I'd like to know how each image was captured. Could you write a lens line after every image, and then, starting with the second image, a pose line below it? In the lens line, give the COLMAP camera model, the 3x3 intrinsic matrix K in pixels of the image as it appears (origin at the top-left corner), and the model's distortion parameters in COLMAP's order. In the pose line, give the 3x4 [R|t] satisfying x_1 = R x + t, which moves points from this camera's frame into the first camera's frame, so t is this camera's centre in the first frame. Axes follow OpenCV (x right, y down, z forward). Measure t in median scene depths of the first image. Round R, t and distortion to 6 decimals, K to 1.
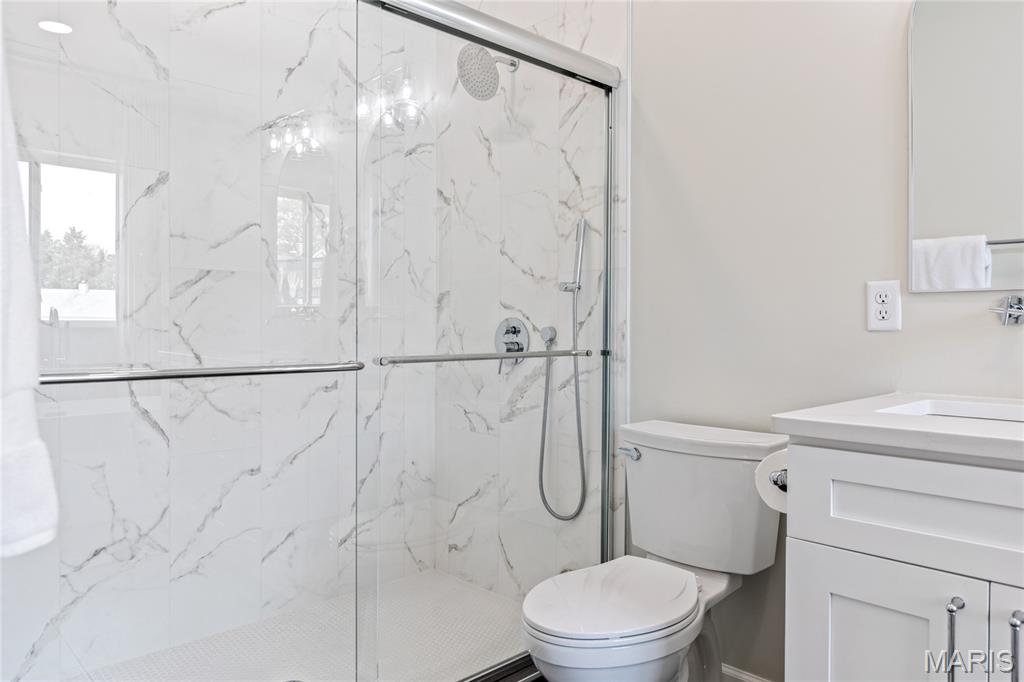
lens RADIAL K [[689.6, 0, 517.2], [0, 689.6, 346.6], [0, 0, 1]] dist [-0.006386, -0.009567]
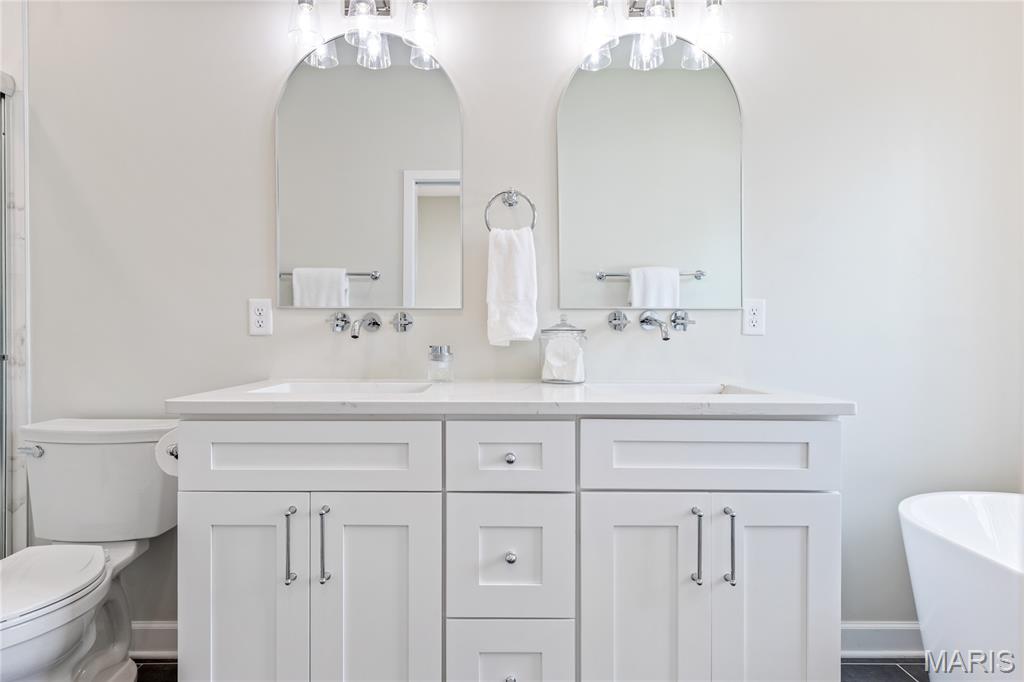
lens RADIAL K [[619.4, 0, 500.7], [0, 619.4, 343.6], [0, 0, 1]] dist [0.003279, 0.002475]
pose [[0.693908, -0.008844, 0.720010, -0.022707], [0.017496, 0.999836, -0.004581, 0.007280], [-0.719851, 0.015775, 0.693949, -0.194504]]
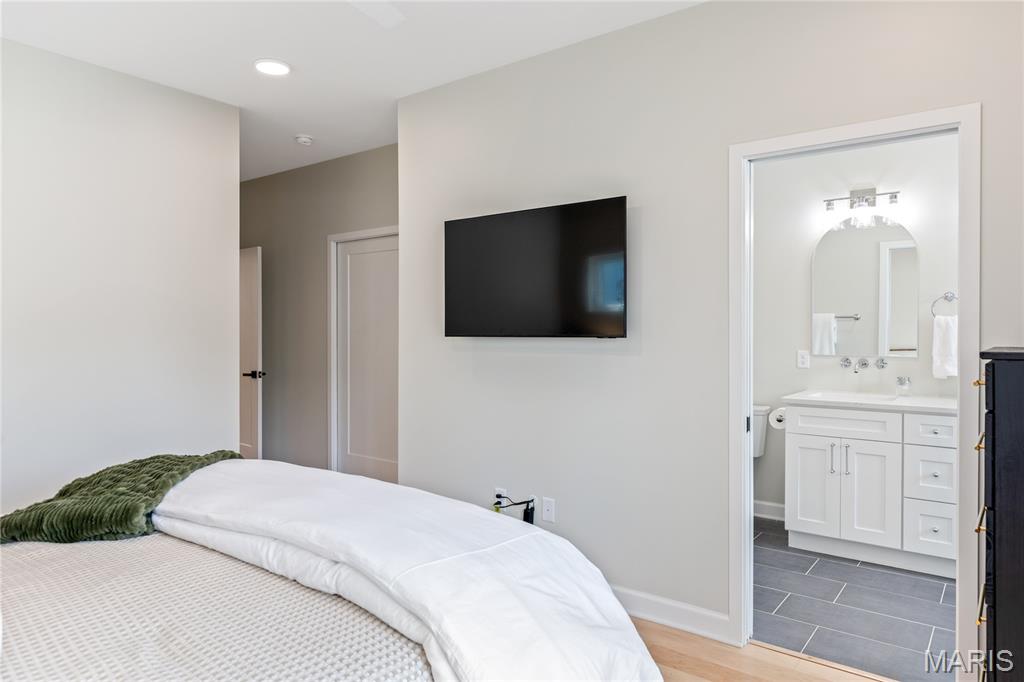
lens RADIAL K [[672.8, 0, 513.6], [0, 672.8, 343.0], [0, 0, 1]] dist [0.011598, 0.000845]
pose [[0.986312, -0.005229, 0.164806, -1.078256], [0.006119, 0.999969, -0.004893, -0.118027], [-0.164775, 0.005834, 0.986314, -1.509591]]
